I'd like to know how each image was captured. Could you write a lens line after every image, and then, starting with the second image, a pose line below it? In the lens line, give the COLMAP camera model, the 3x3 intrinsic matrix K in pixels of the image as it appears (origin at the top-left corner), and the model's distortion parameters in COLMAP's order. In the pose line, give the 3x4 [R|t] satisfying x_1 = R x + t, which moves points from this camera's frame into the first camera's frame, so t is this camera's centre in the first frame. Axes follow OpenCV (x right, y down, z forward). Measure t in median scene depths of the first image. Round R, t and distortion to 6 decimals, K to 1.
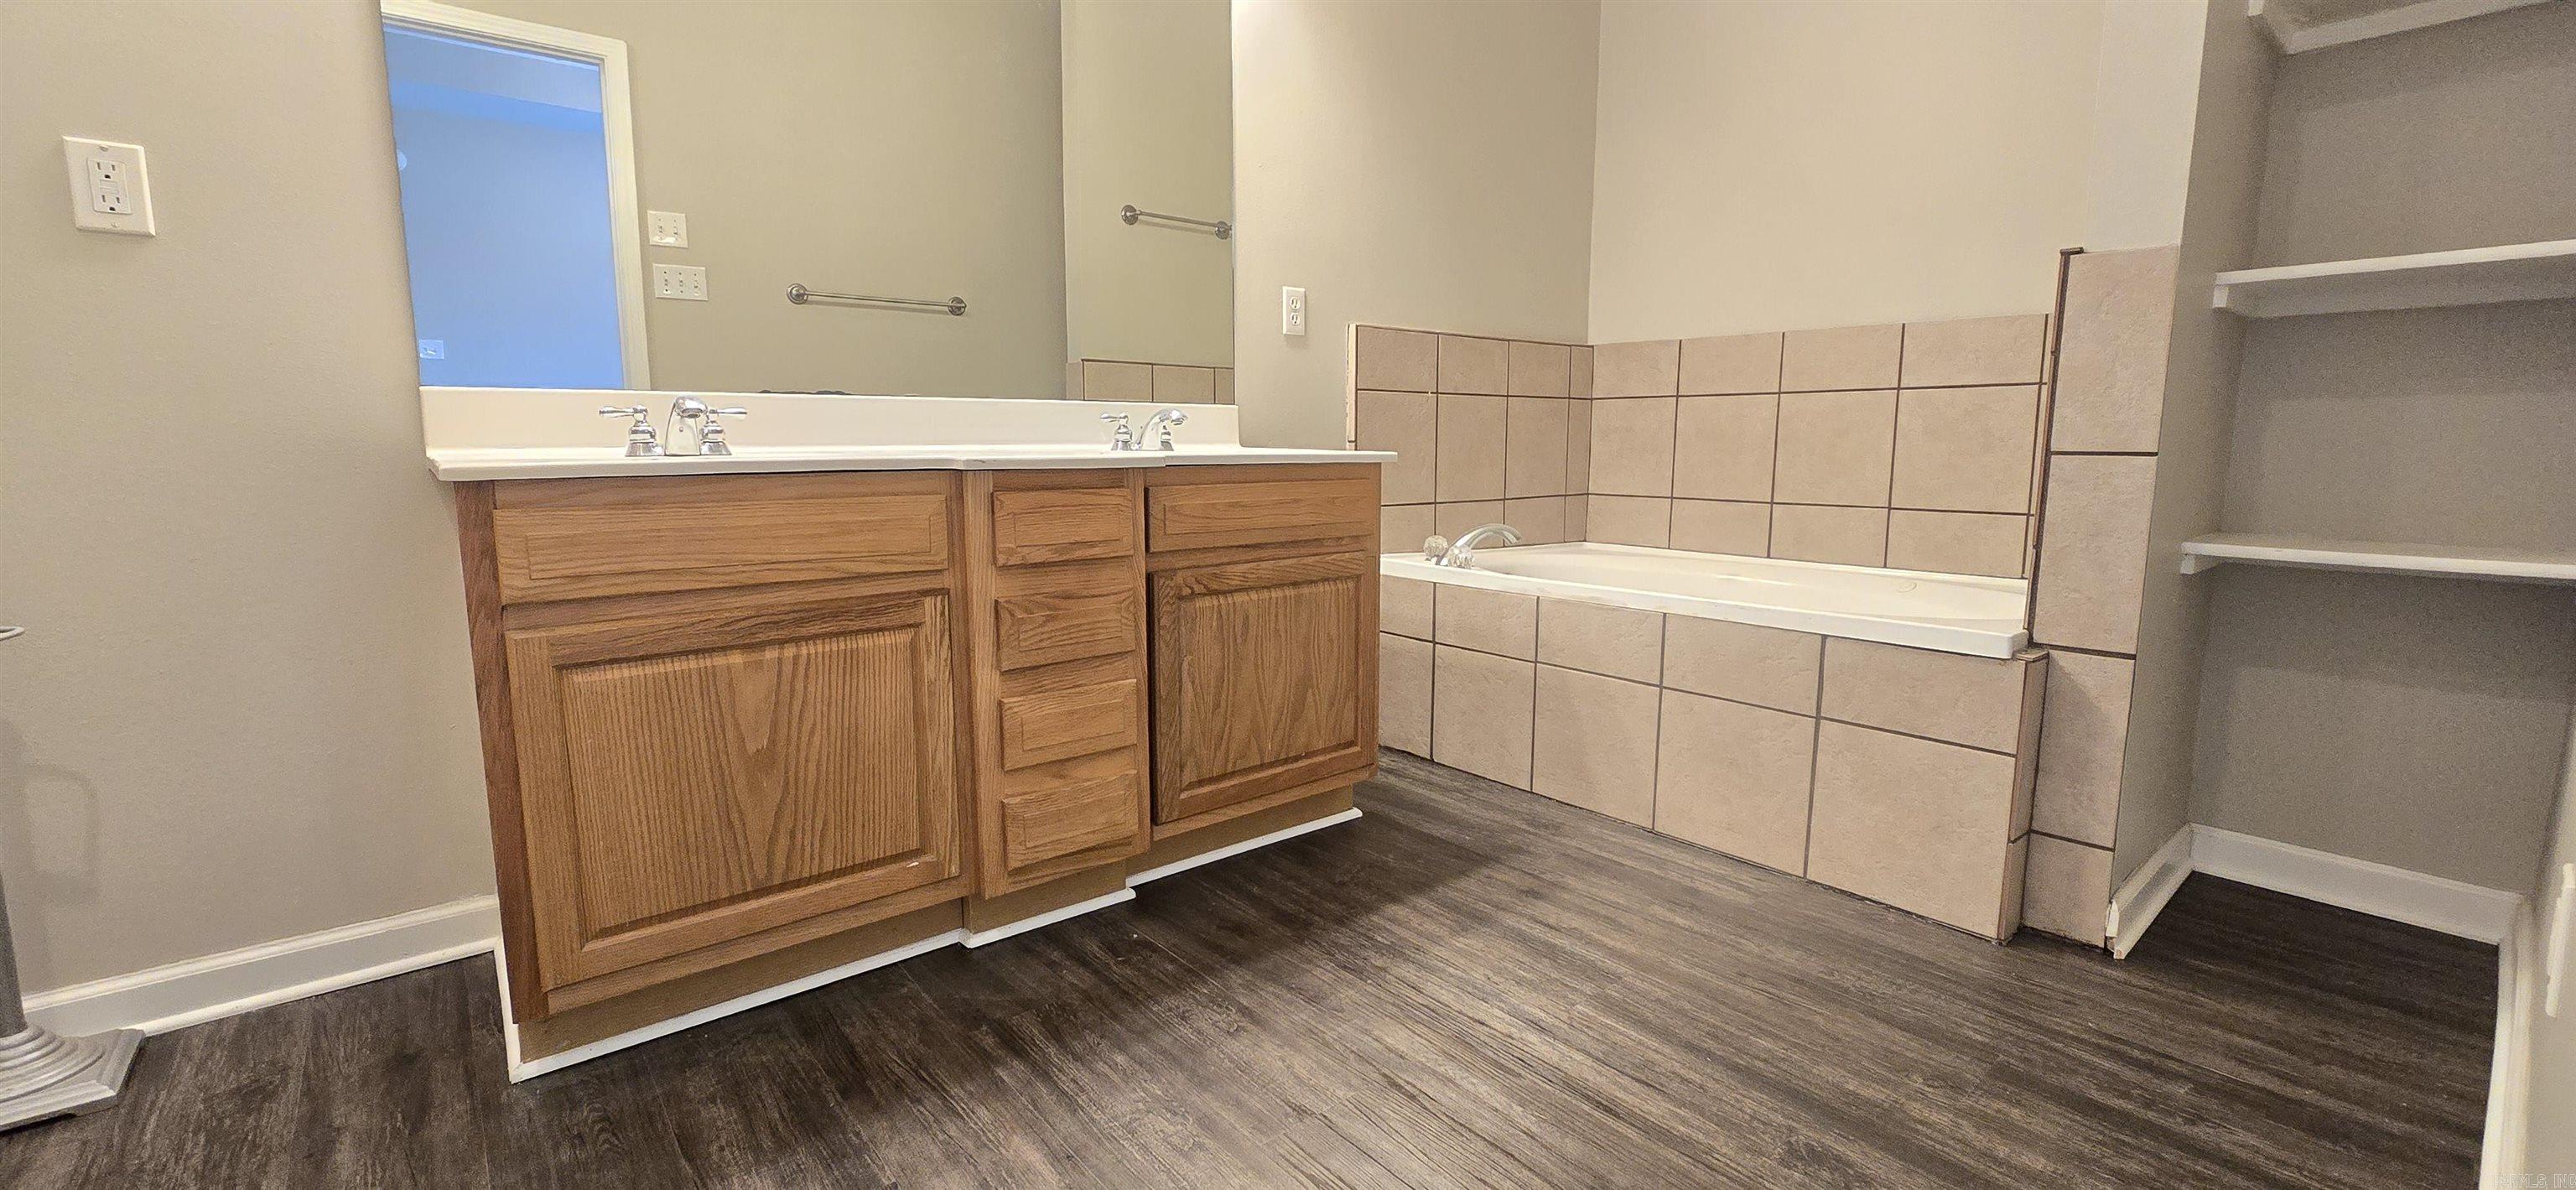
lens RADIAL K [[1051.5, 0, 1271.0], [0, 1051.5, 595.4], [0, 0, 1]] dist [-0.004044, 0.001943]
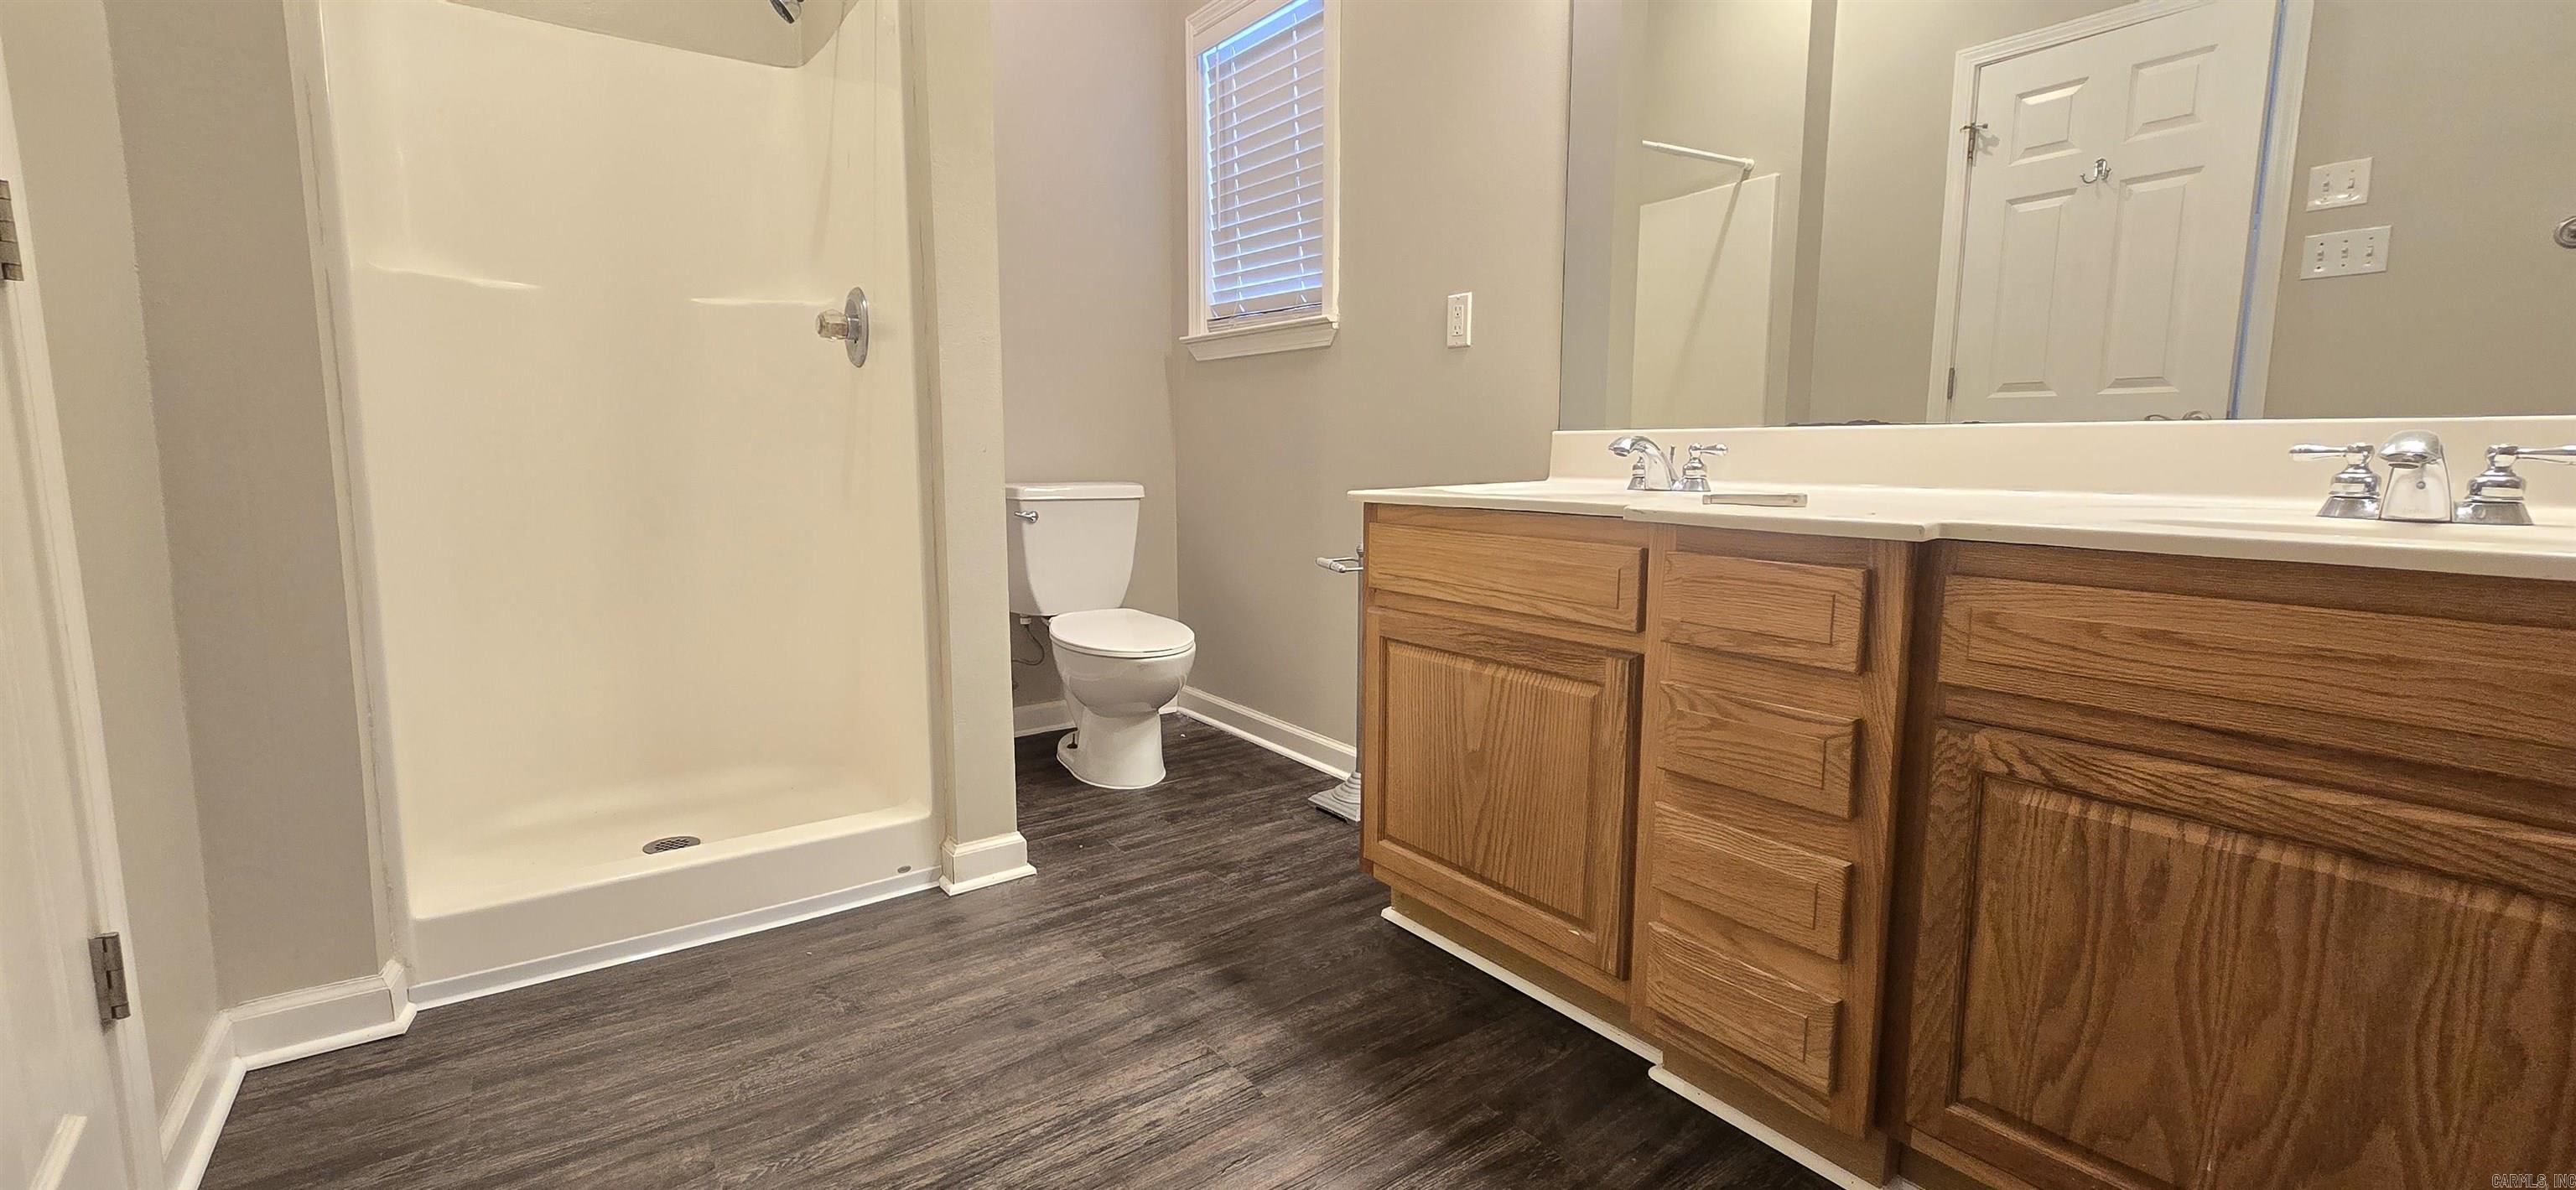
lens RADIAL K [[1051.5, 0, 1270.4], [0, 1051.5, 577.3], [0, 0, 1]] dist [-0.004044, 0.001943]
pose [[-0.070618, 0.125132, -0.989624, 0.580186], [-0.145057, 0.980266, 0.134300, -0.144523], [0.986900, 0.153036, -0.051073, 0.744033]]
